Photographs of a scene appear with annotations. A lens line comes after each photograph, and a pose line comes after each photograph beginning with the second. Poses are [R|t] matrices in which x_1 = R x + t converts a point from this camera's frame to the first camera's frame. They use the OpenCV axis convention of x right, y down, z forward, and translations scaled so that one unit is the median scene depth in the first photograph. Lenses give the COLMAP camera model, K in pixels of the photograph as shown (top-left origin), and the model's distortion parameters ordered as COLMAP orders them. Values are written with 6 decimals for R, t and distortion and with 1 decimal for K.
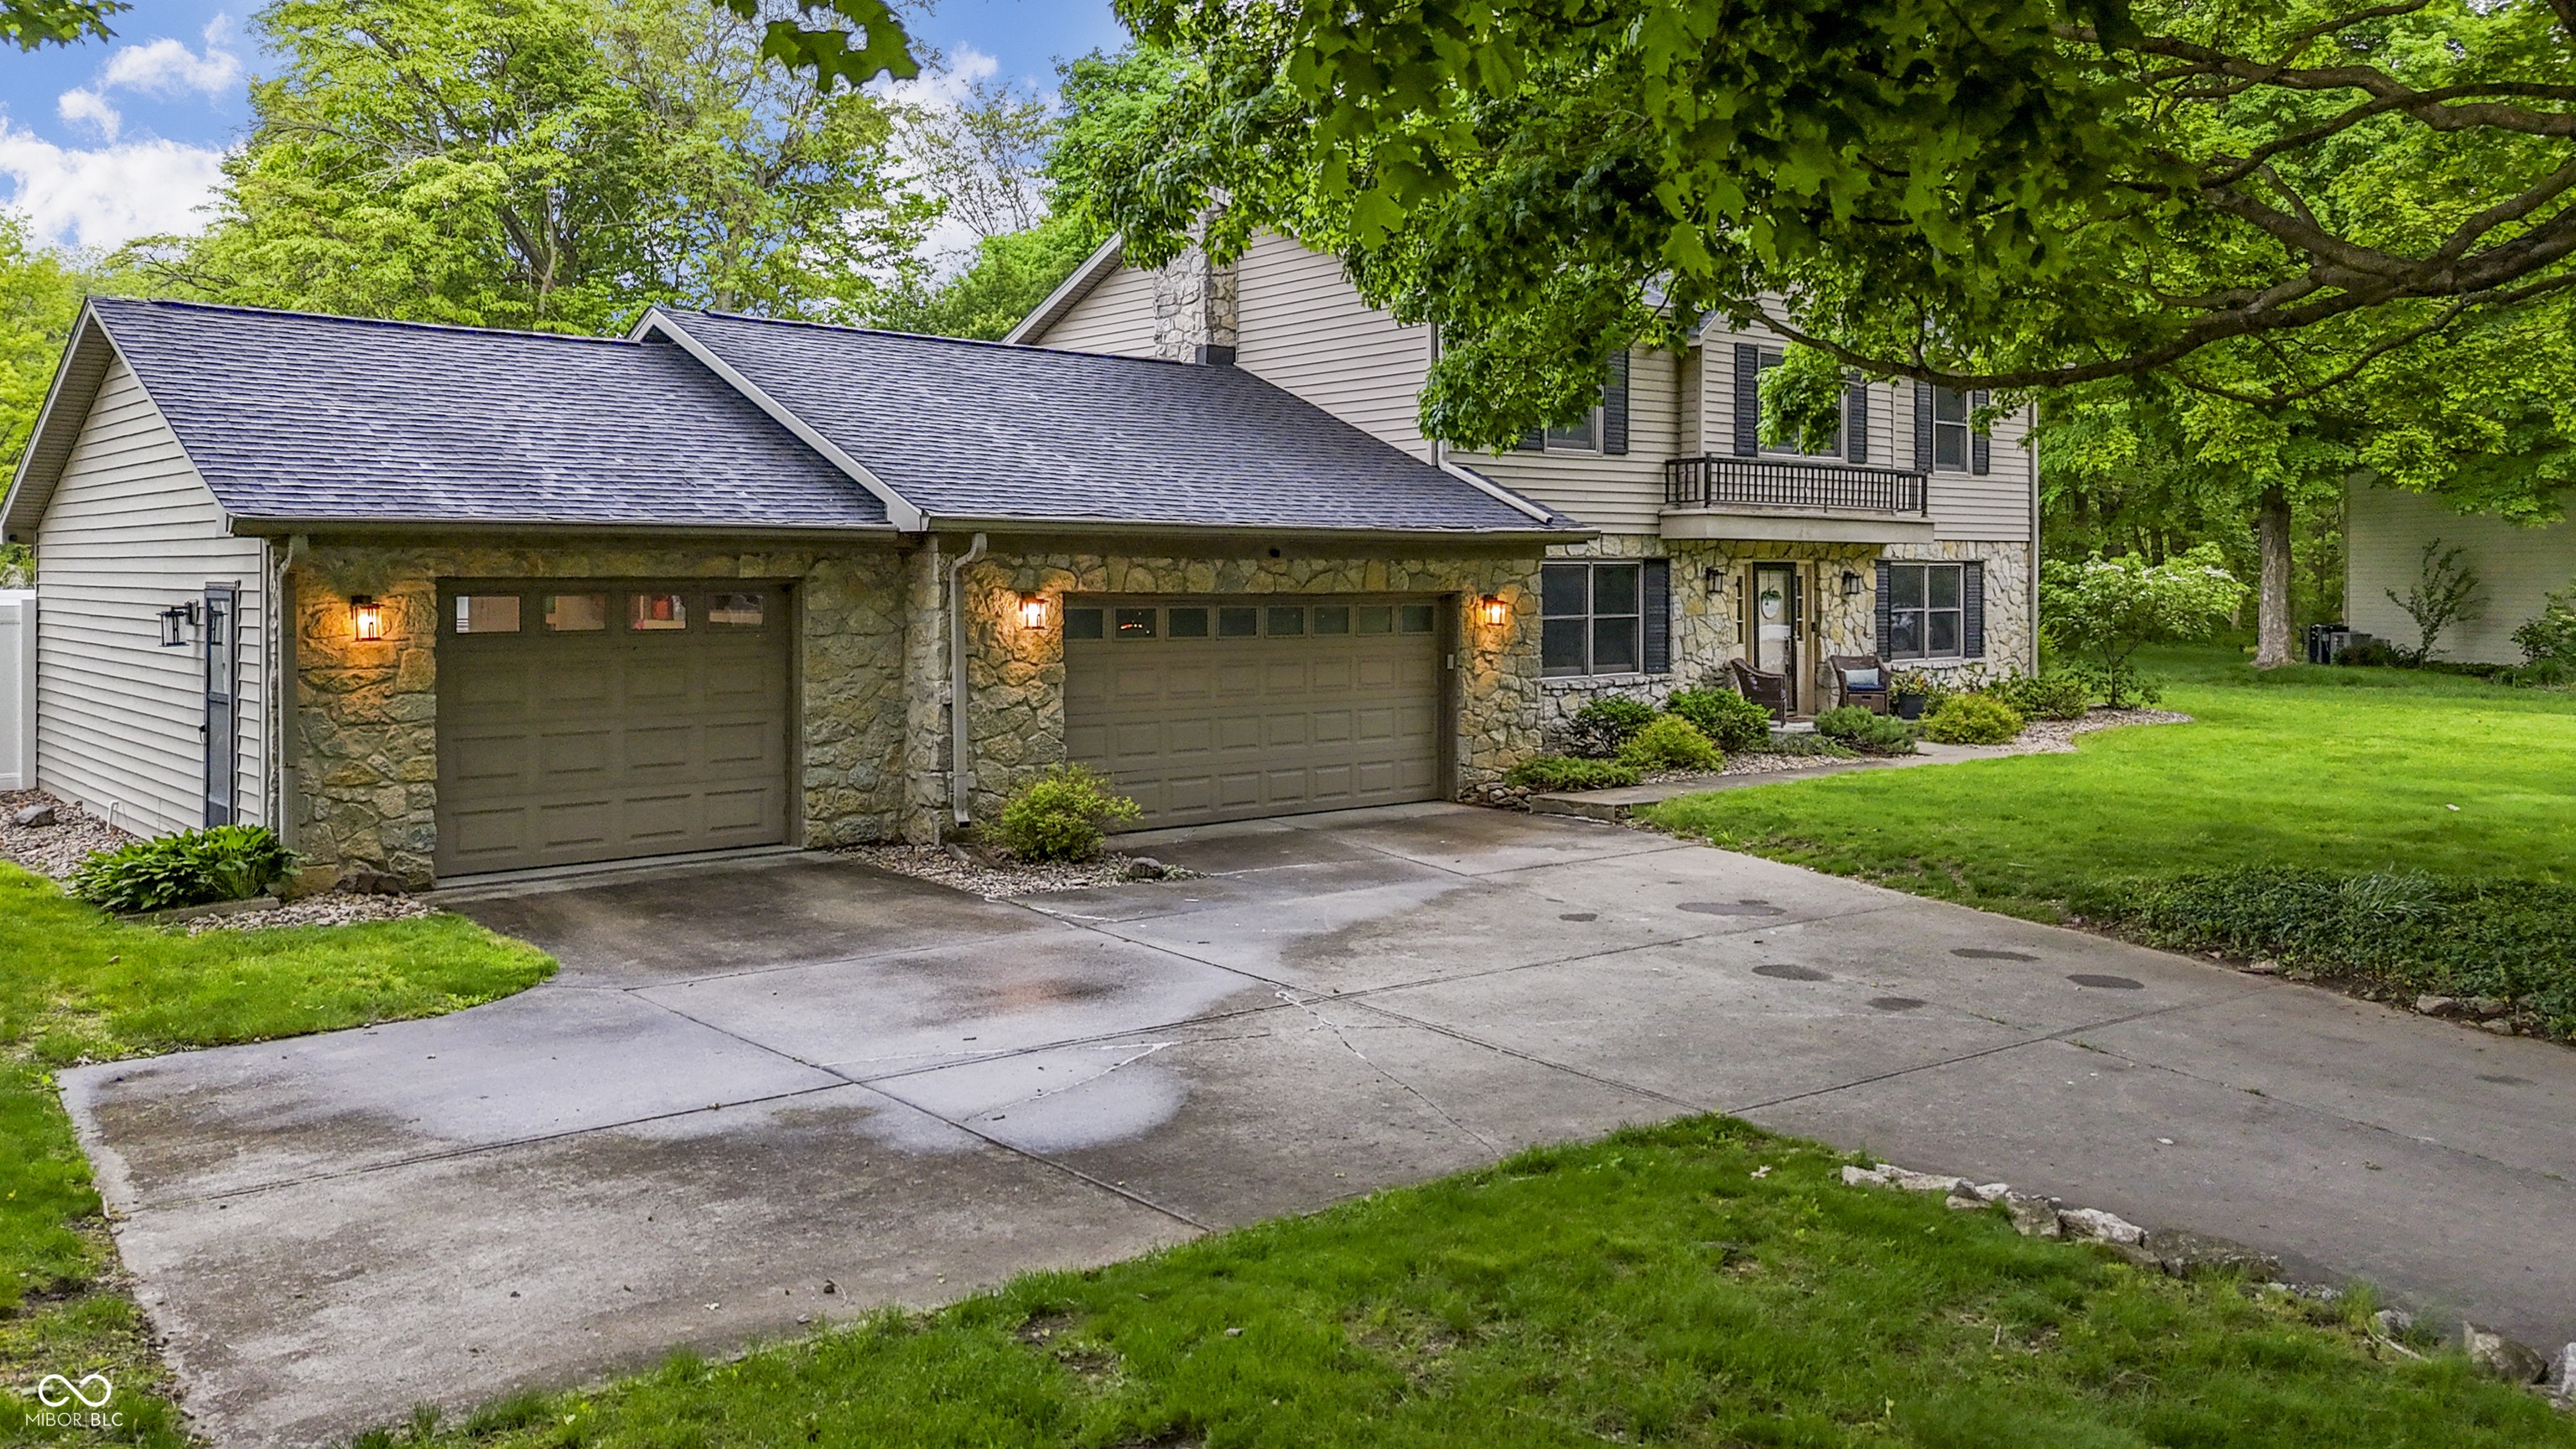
lens RADIAL K [[1894.2, 0, 1296.3], [0, 1894.2, 698.2], [0, 0, 1]] dist [0.079420, -0.081775]
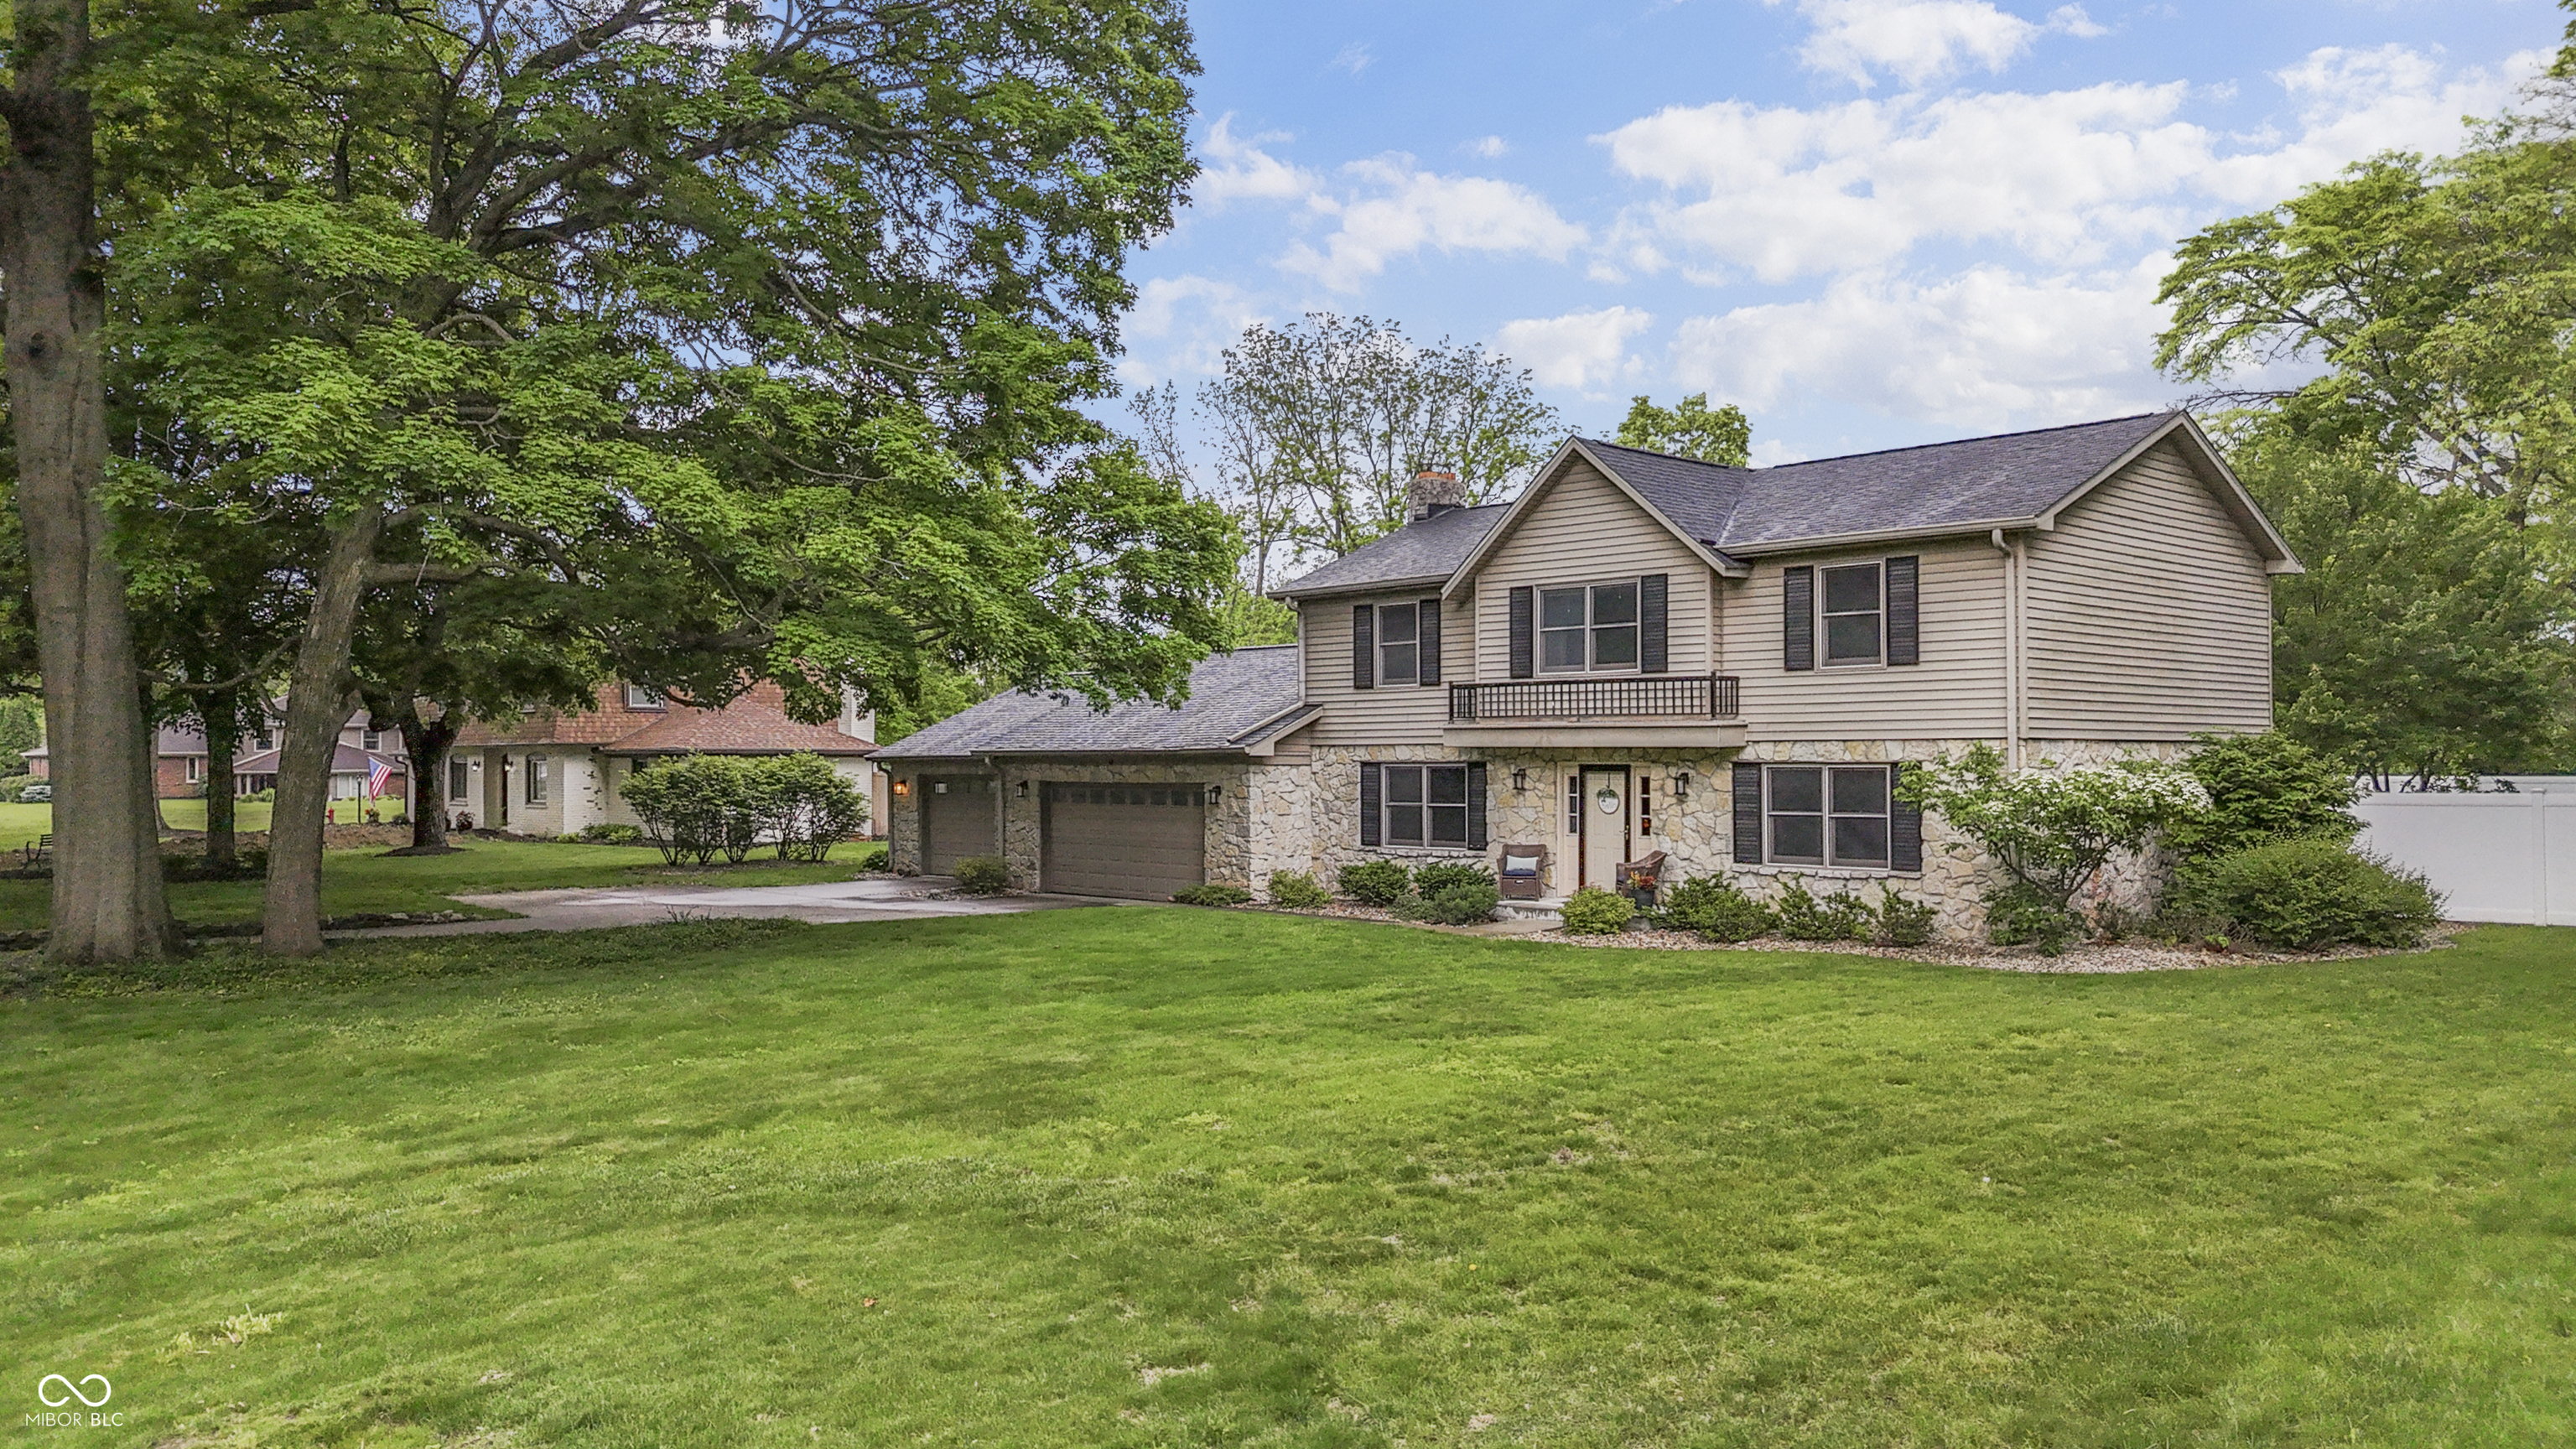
lens RADIAL K [[1894.2, 0, 1307.1], [0, 1894.2, 722.3], [0, 0, 1]] dist [0.079420, -0.081775]
pose [[0.062420, -0.016979, -0.997906, 1.451760], [-0.059792, 0.997996, -0.020720, -0.066050], [0.996257, 0.060960, 0.061280, 0.796236]]
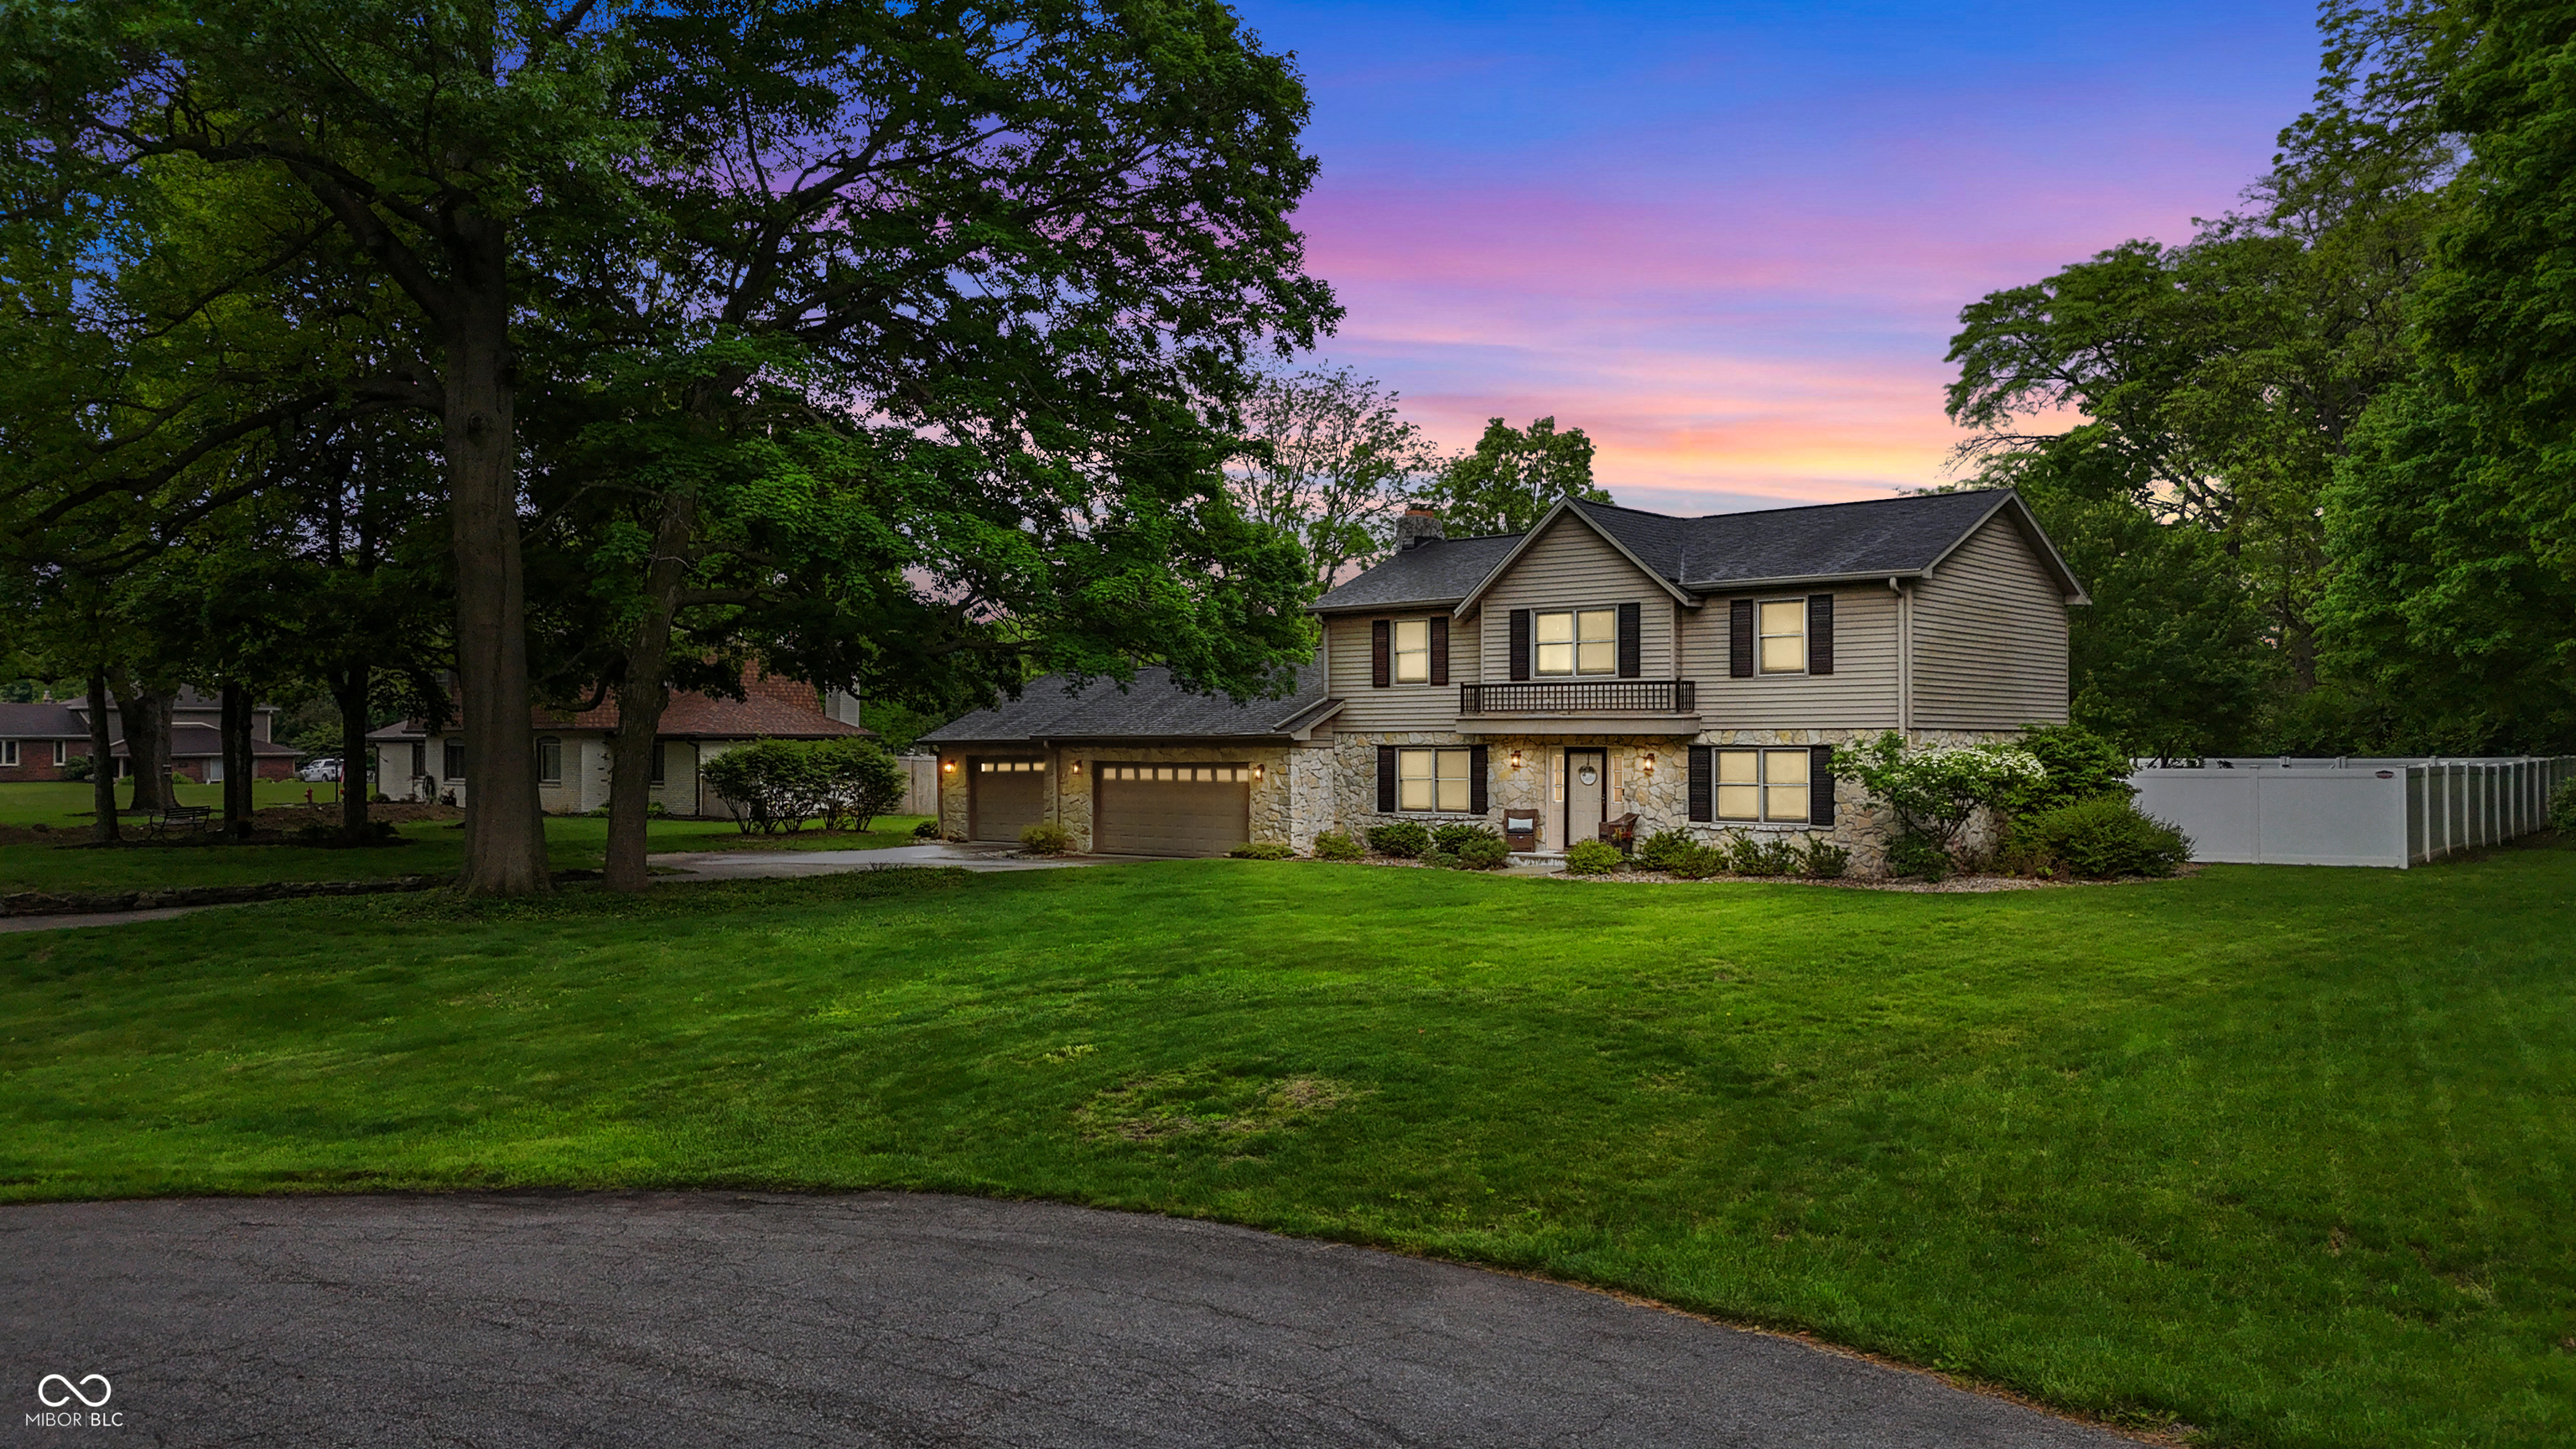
lens RADIAL K [[1894.2, 0, 1308.2], [0, 1894.2, 716.0], [0, 0, 1]] dist [0.079420, -0.081775]
pose [[0.177137, -0.012548, -0.984106, 1.762775], [-0.060464, 0.997891, -0.023607, -0.050505], [0.982327, 0.063685, 0.176005, 0.557796]]
